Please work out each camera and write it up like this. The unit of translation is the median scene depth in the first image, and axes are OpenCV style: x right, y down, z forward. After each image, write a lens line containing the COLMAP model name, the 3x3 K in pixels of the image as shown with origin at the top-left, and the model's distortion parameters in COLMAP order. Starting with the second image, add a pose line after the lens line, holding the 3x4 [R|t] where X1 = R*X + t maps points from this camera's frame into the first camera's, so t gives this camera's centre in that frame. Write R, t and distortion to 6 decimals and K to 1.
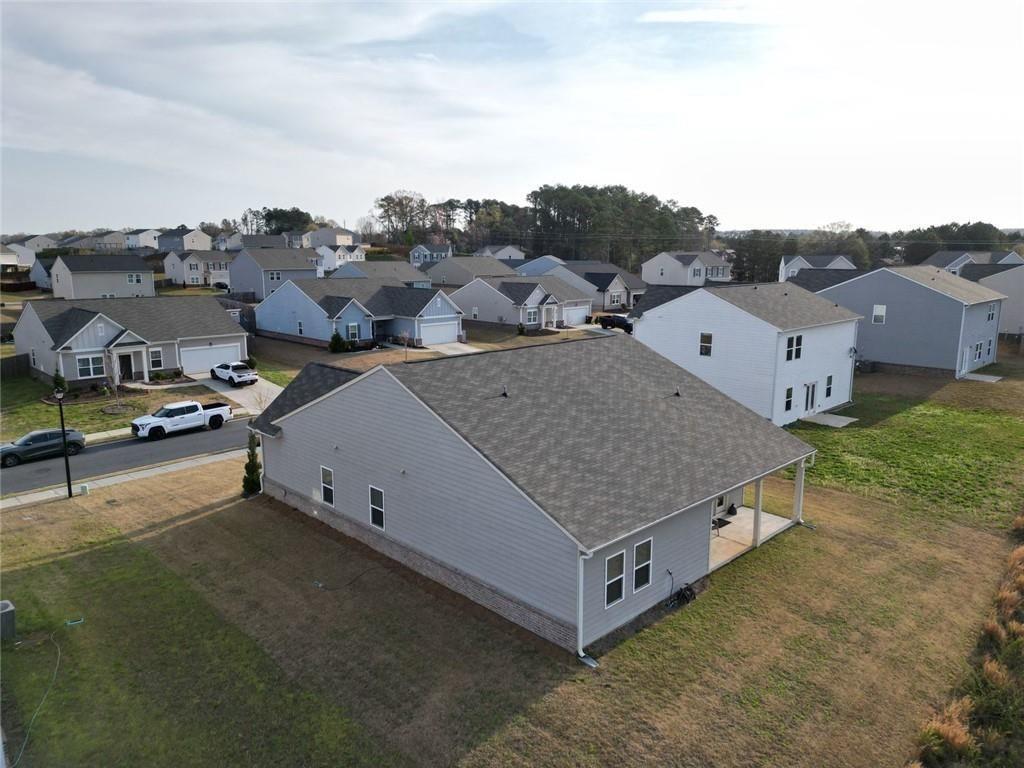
lens RADIAL K [[710.5, 0, 499.7], [0, 710.5, 386.1], [0, 0, 1]] dist [0.059197, -0.040436]
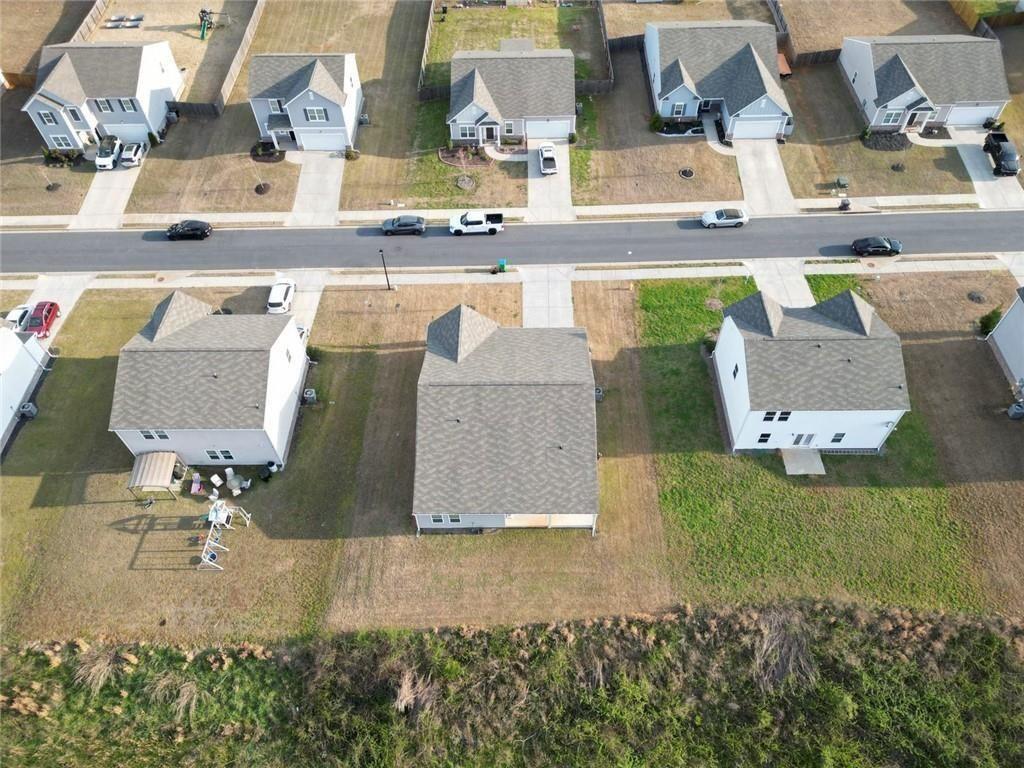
lens RADIAL K [[710.5, 0, 499.7], [0, 710.5, 386.1], [0, 0, 1]] dist [0.059197, -0.040436]
pose [[0.707348, 0.537739, -0.458797, 0.838695], [-0.086225, 0.709852, 0.699054, -1.282627], [0.701586, -0.454914, 0.548479, -0.045875]]
